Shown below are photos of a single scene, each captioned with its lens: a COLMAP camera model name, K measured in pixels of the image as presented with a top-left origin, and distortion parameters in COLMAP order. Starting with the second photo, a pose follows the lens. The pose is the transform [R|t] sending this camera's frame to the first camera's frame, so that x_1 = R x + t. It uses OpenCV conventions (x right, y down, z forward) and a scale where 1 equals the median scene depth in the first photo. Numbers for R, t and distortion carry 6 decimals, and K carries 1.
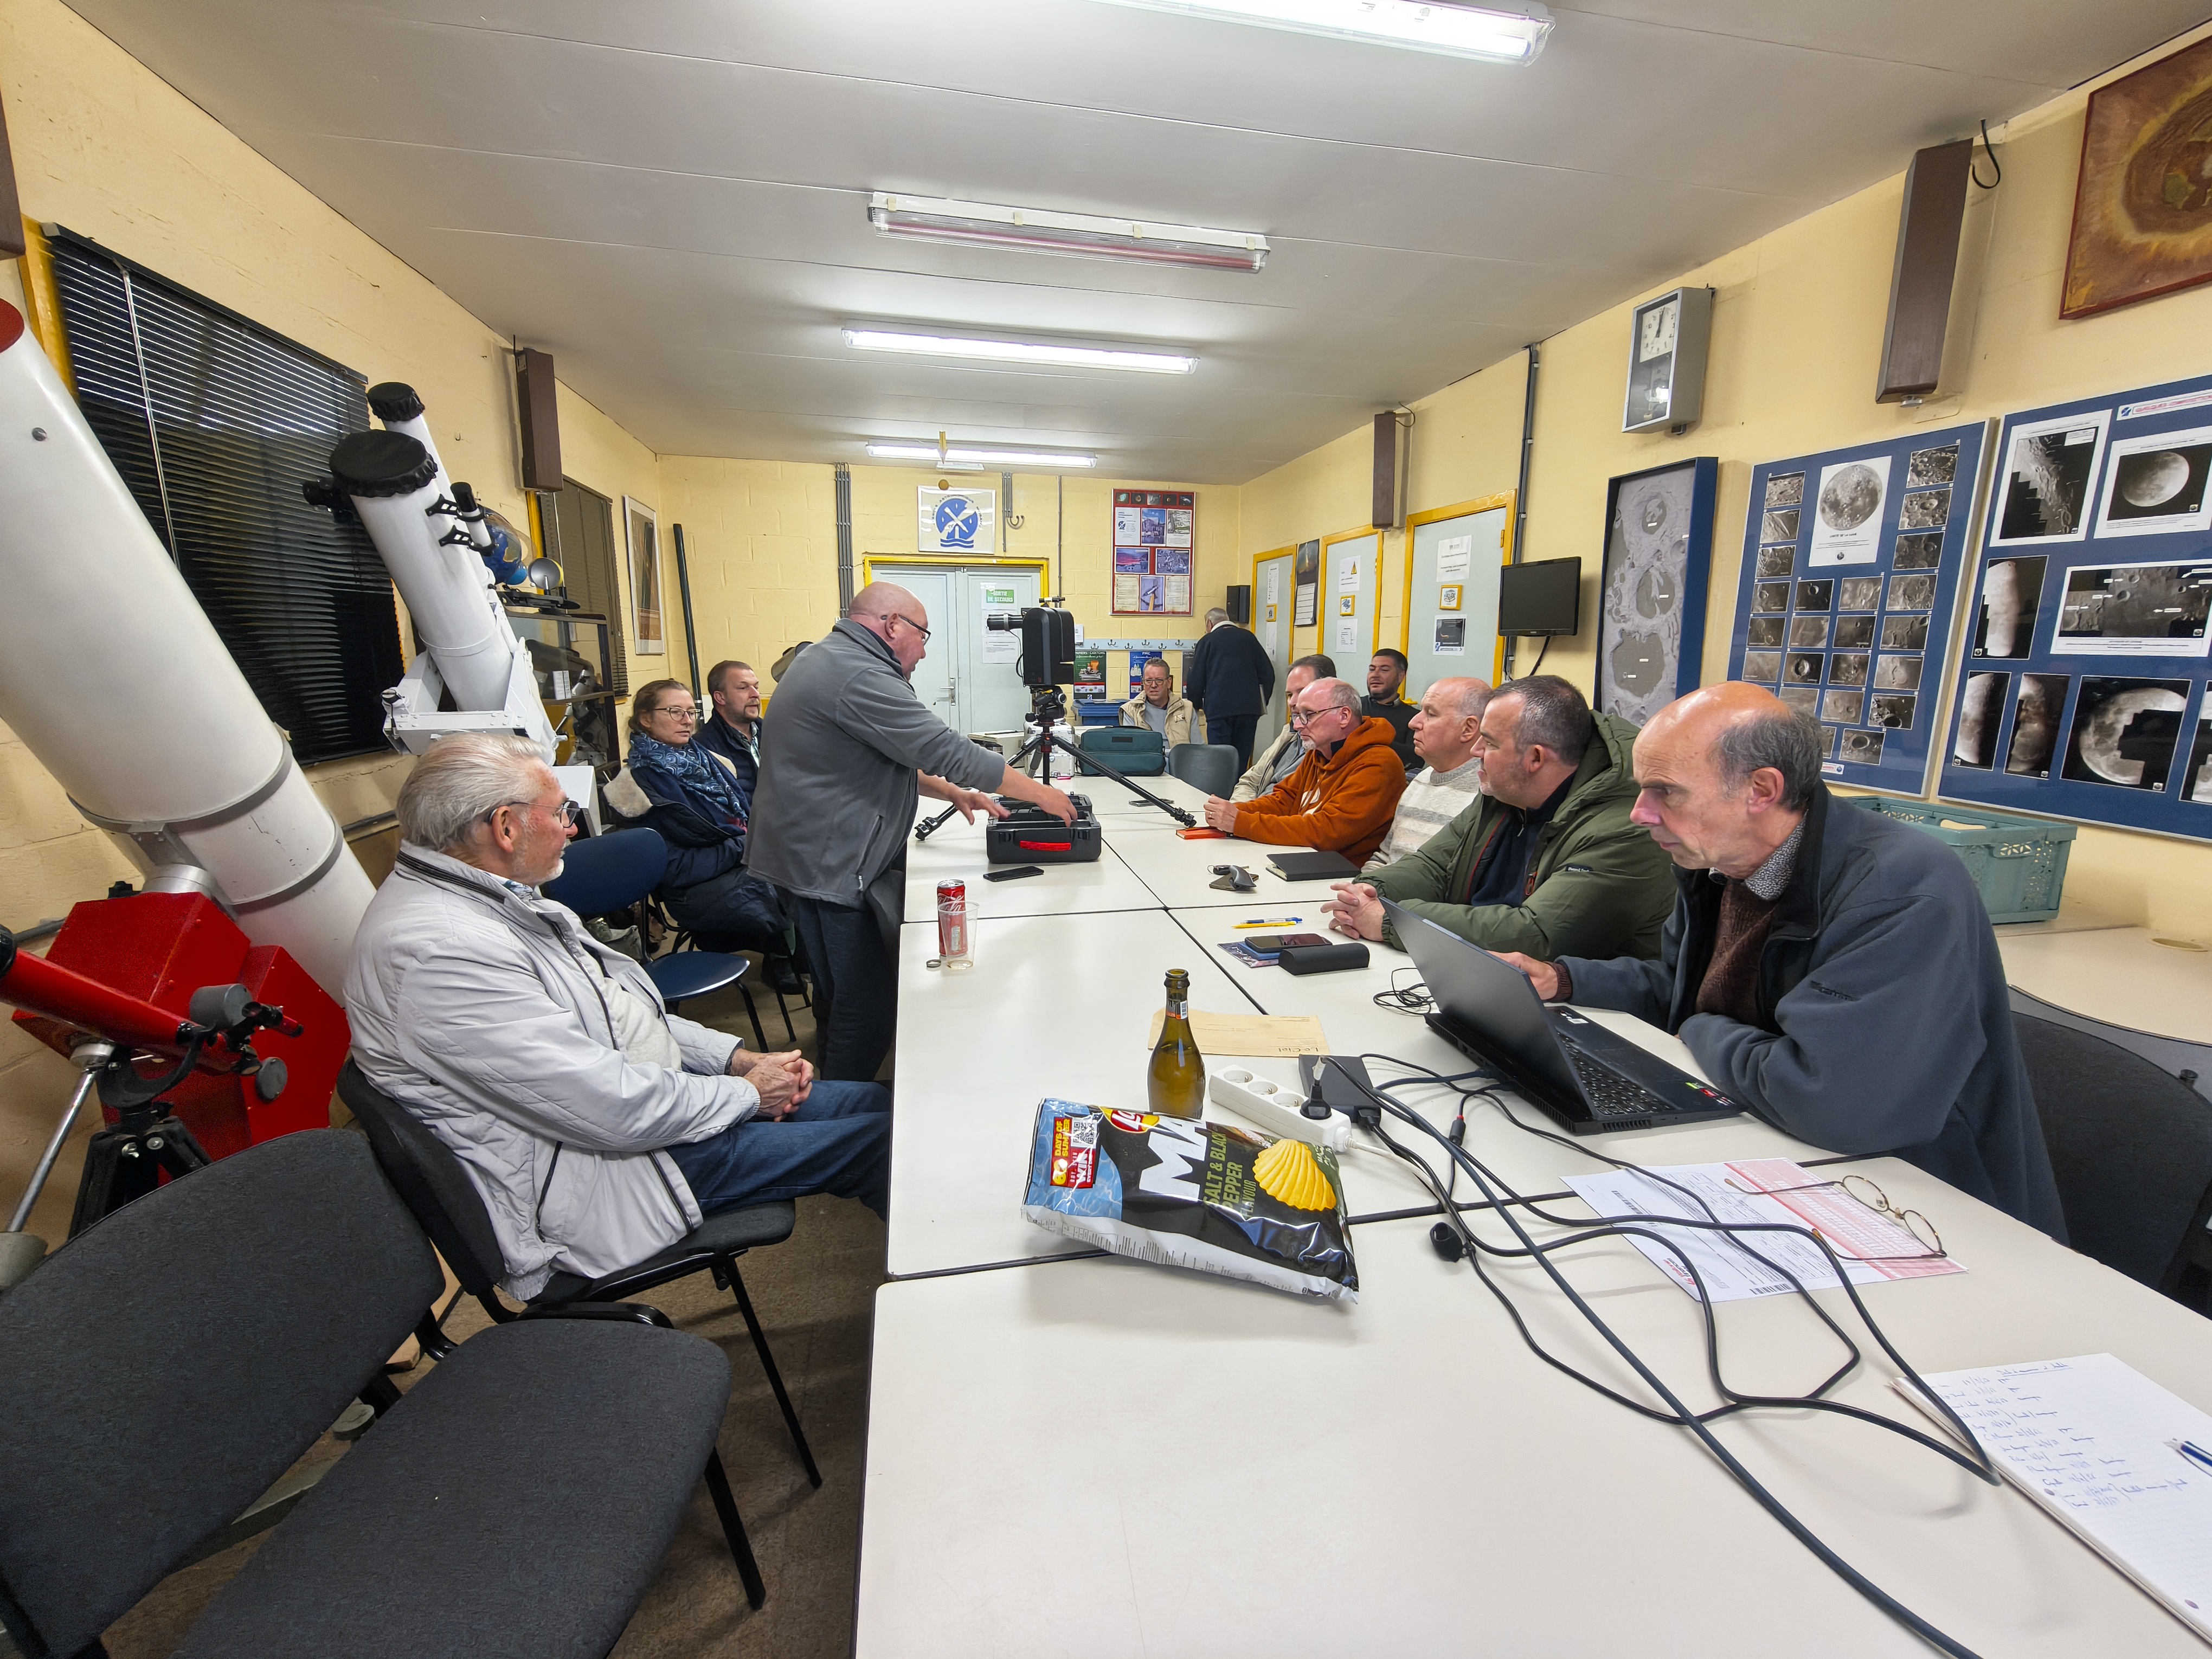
lens RADIAL K [[945.3, 0, 1105.7], [0, 945.3, 826.5], [0, 0, 1]] dist [0.000421, 0.000976]
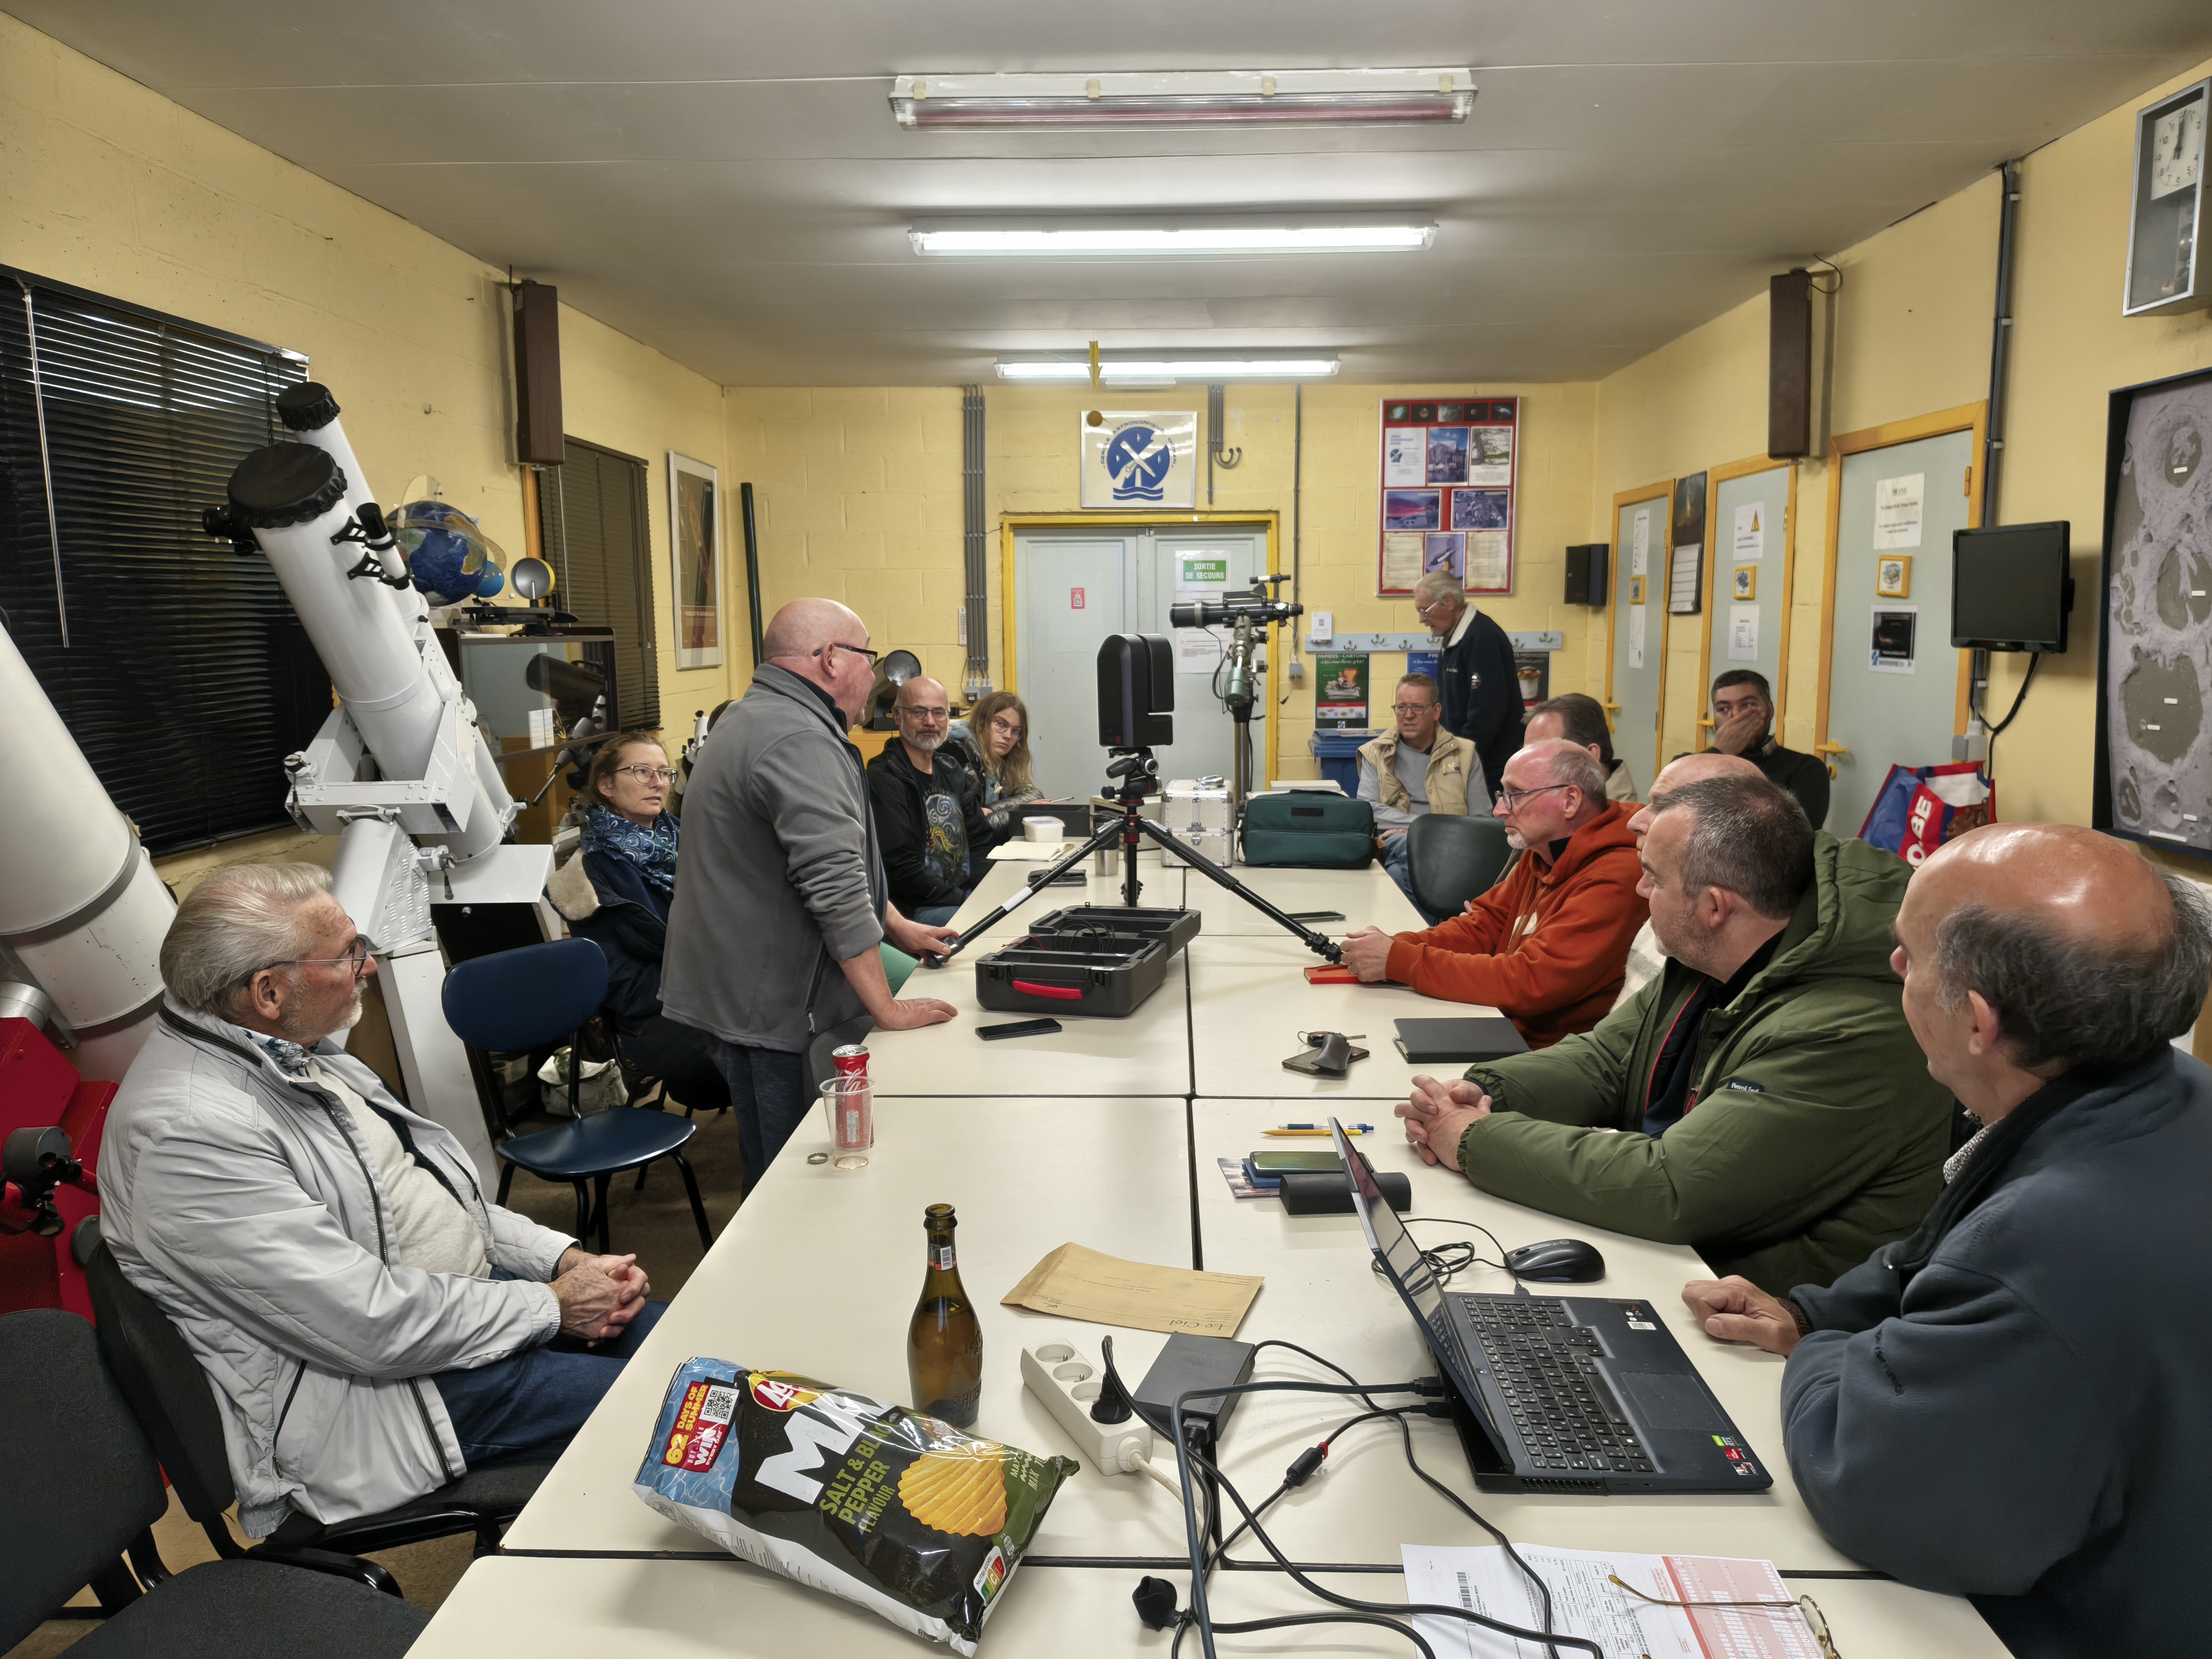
lens RADIAL K [[1524.1, 0, 1090.6], [0, 1524.1, 837.9], [0, 0, 1]] dist [0.039874, -0.051869]
pose [[0.969235, 0.020906, -0.245248, 0.157948], [-0.031569, 0.998716, -0.039628, -0.033482], [0.244105, 0.046151, 0.968650, -0.063746]]
